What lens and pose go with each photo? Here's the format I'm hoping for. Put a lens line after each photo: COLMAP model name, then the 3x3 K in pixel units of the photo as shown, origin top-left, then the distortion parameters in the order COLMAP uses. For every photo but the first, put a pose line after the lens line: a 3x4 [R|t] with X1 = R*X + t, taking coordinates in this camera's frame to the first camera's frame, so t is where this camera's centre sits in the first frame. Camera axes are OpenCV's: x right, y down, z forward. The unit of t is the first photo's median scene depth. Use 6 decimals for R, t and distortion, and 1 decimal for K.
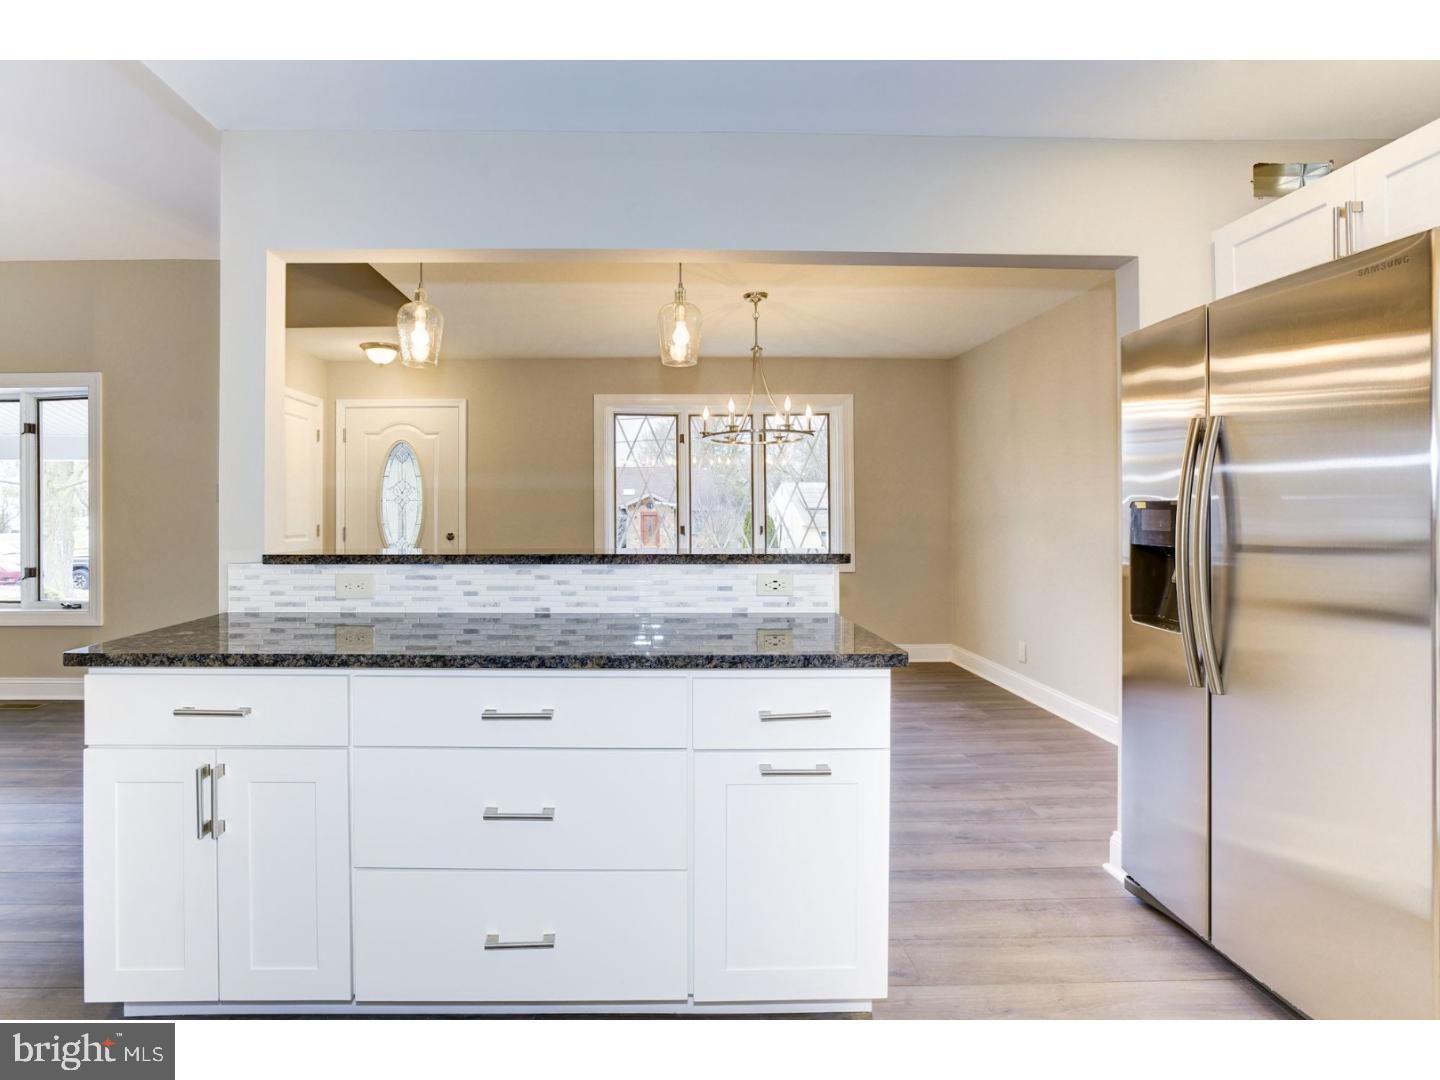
lens RADIAL K [[723.0, 0, 674.8], [0, 723.0, 515.2], [0, 0, 1]] dist [-0.054492, 0.031944]
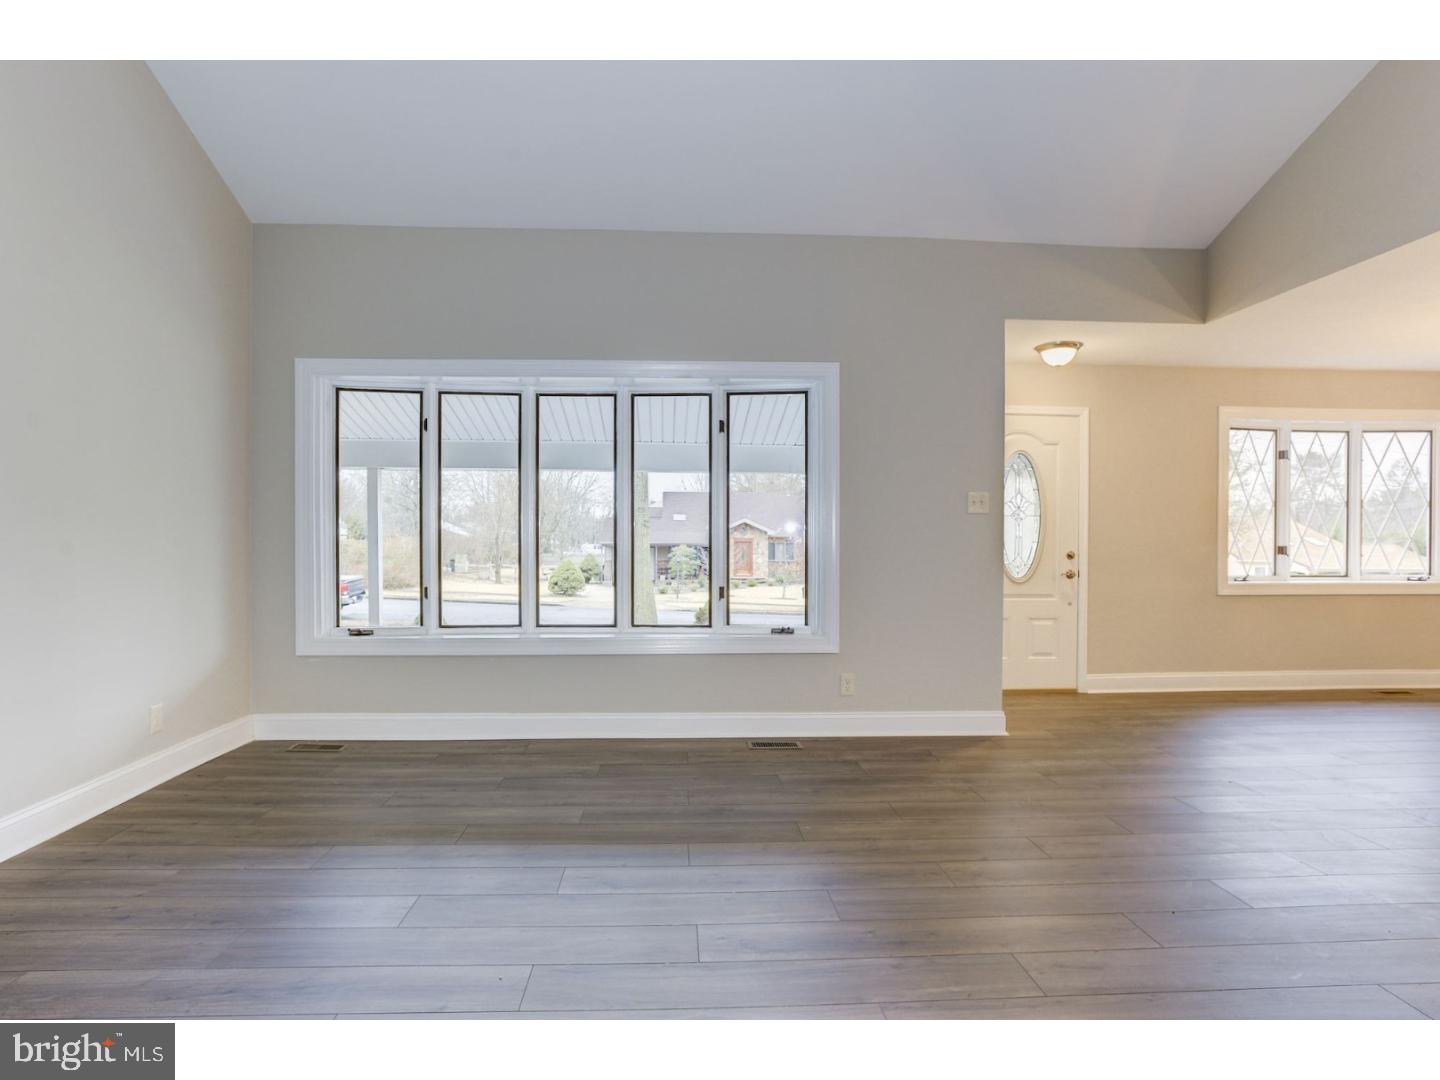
lens RADIAL K [[724.0, 0, 721.2], [0, 724.0, 549.4], [0, 0, 1]] dist [-0.033413, 0.013839]
pose [[0.998981, 0.007548, 0.044506, -0.823810], [-0.008020, 0.999913, 0.010435, 0.016714], [-0.044423, -0.010781, 0.998955, 0.094948]]
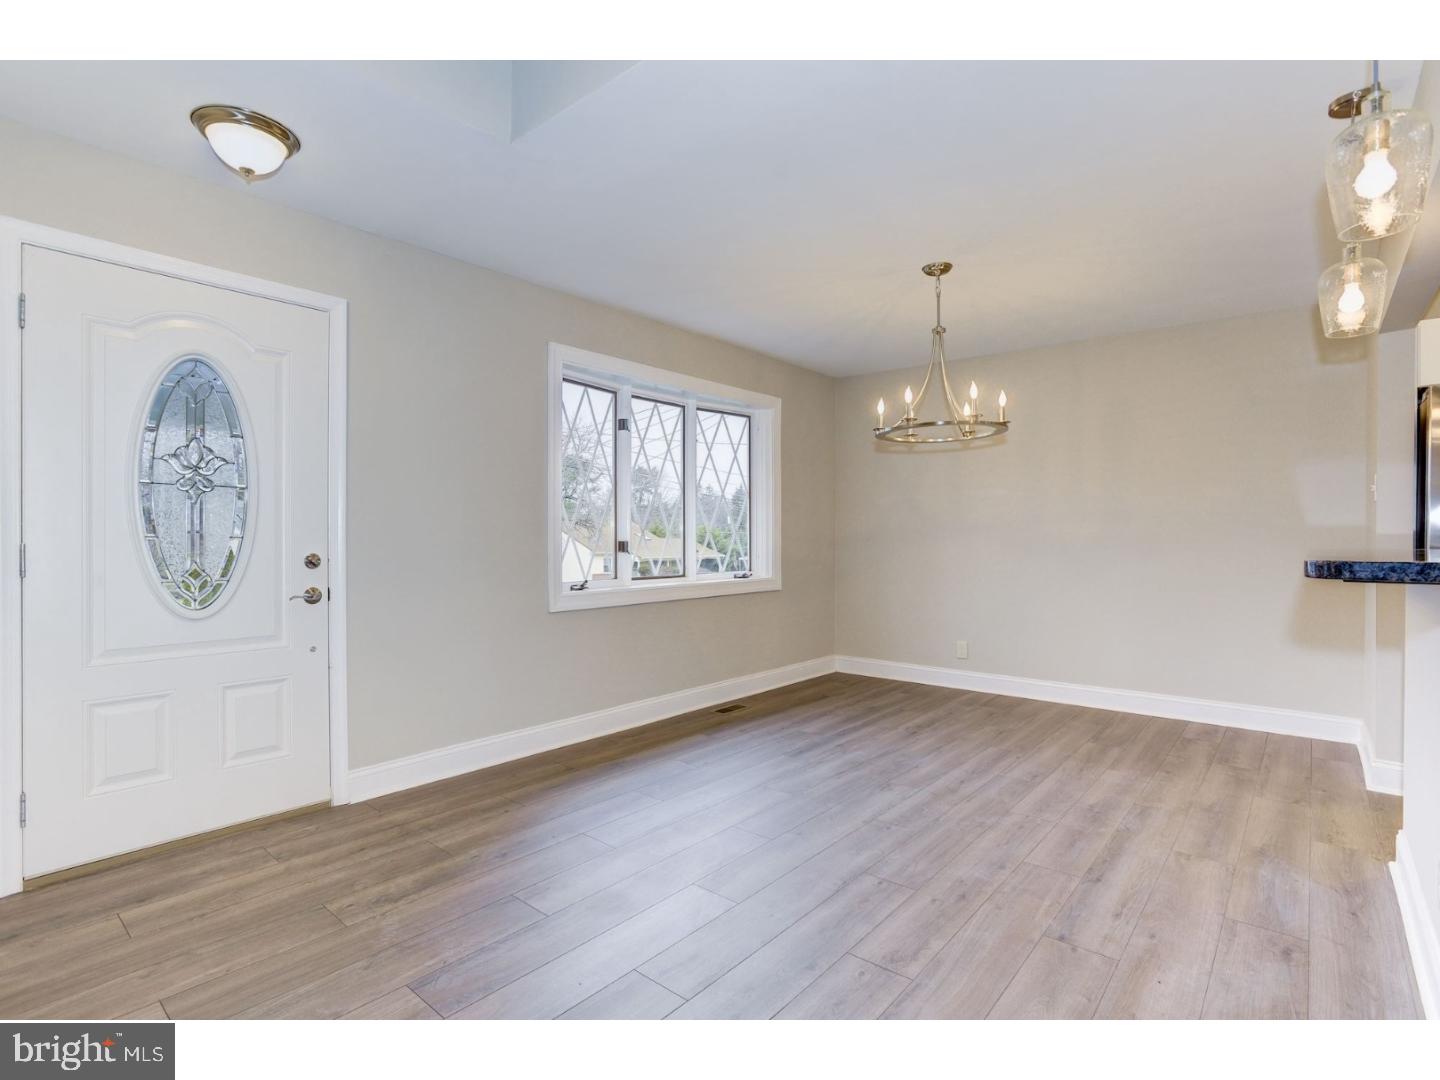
lens RADIAL K [[707.3, 0, 720.0], [0, 707.3, 540.0], [0, 0, 1]] dist [-0.056825, 0.028820]
pose [[0.659613, 0.001584, 0.751604, -0.503749], [0.000869, 0.999996, -0.002870, 0.017342], [-0.751605, 0.002546, 0.659609, 0.469734]]
